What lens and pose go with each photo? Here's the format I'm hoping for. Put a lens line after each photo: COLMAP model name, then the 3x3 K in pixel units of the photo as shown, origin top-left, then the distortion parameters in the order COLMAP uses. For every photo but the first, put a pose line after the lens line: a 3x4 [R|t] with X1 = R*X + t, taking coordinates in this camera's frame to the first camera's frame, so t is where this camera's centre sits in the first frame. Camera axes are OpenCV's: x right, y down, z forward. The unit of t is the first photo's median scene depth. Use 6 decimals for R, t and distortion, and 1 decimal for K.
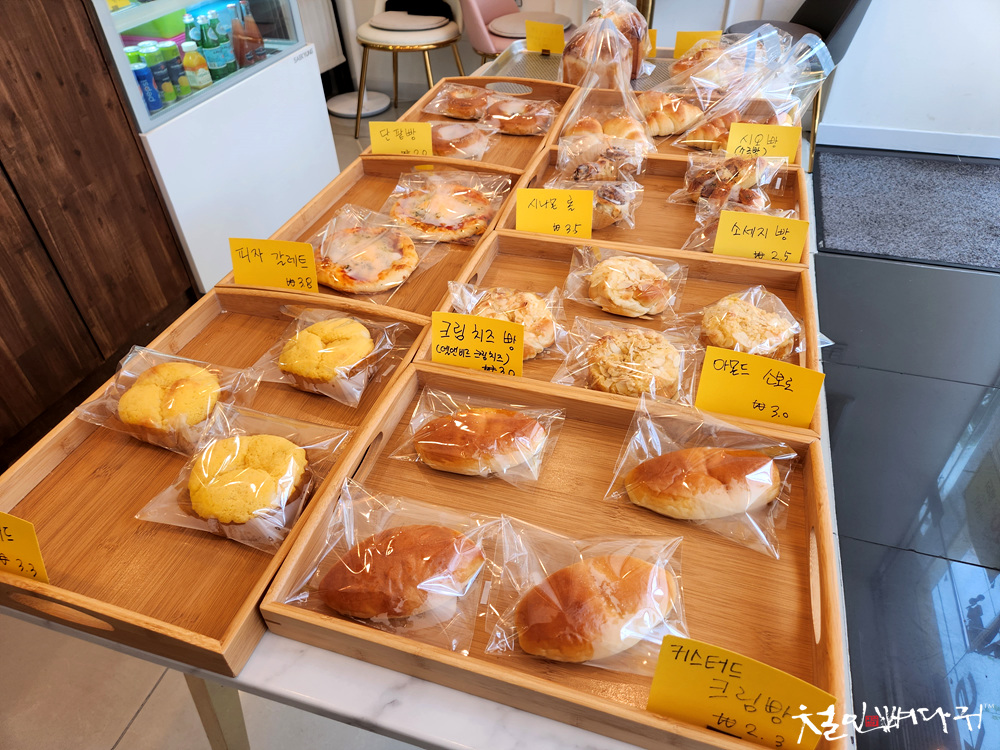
lens RADIAL K [[688.7, 0, 493.1], [0, 688.7, 376.3], [0, 0, 1]] dist [0.012711, -0.012172]
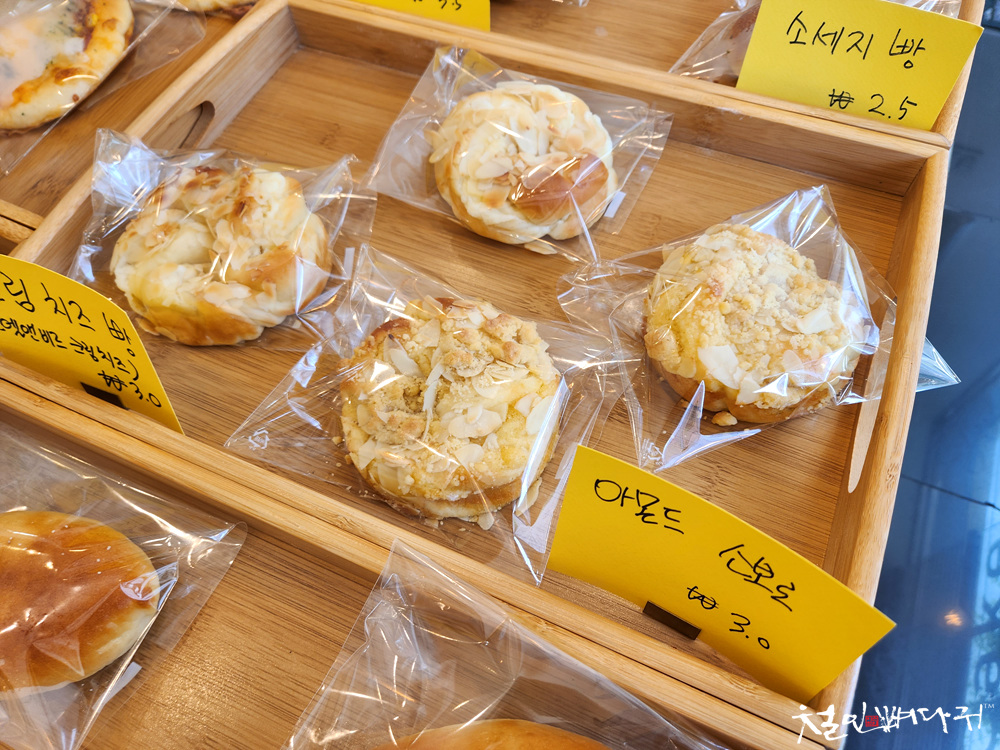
lens RADIAL K [[688.7, 0, 510.8], [0, 688.7, 379.6], [0, 0, 1]] dist [0.012711, -0.012172]
pose [[0.993483, 0.093542, -0.065129, 0.241999], [-0.065676, 0.936798, 0.343652, -0.157749], [0.093159, -0.337135, 0.936836, 0.555312]]
